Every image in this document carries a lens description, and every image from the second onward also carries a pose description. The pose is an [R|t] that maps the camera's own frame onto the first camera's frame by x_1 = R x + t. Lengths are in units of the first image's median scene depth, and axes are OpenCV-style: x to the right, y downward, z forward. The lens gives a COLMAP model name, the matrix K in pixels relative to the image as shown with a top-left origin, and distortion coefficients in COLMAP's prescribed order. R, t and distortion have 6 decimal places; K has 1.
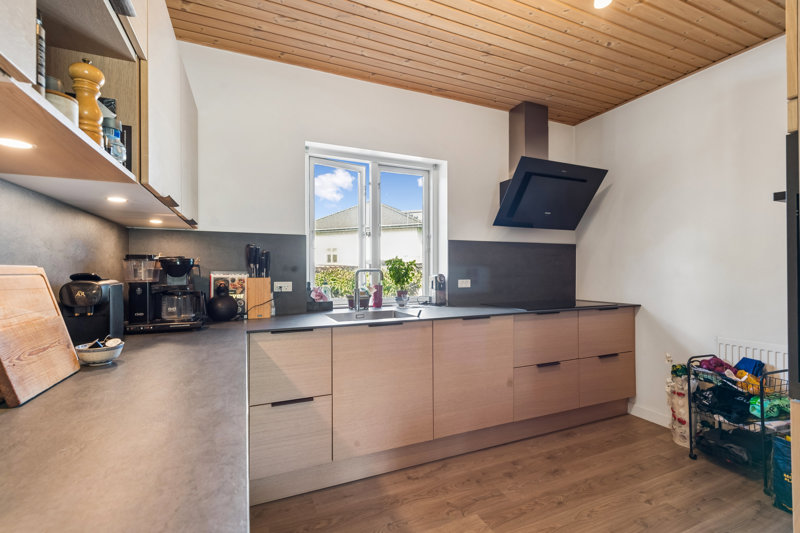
lens RADIAL K [[349.1, 0, 401.6], [0, 349.1, 269.7], [0, 0, 1]] dist [-0.001729, -0.000100]
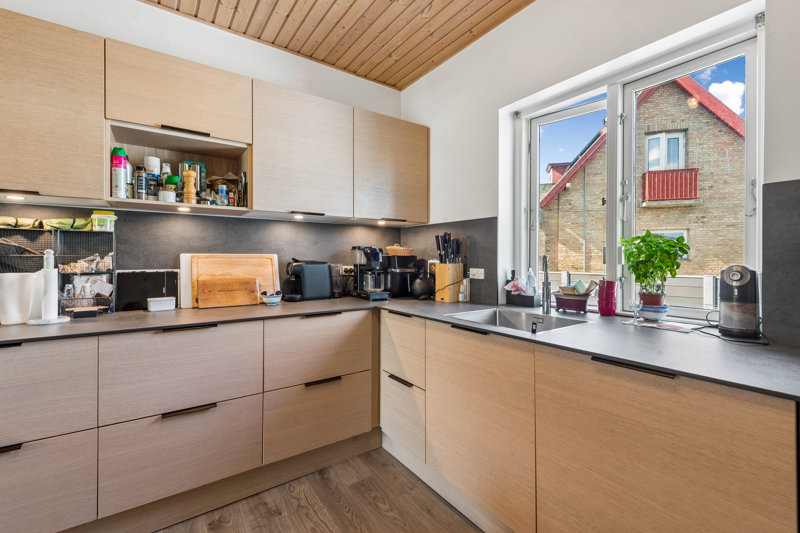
lens RADIAL K [[349.1, 0, 403.5], [0, 349.1, 258.1], [0, 0, 1]] dist [-0.001729, -0.000100]
pose [[0.215751, 0.007497, -0.976420, 0.596266], [-0.000878, 0.999972, 0.007483, -0.001125], [0.976448, -0.000757, 0.215751, 0.645790]]
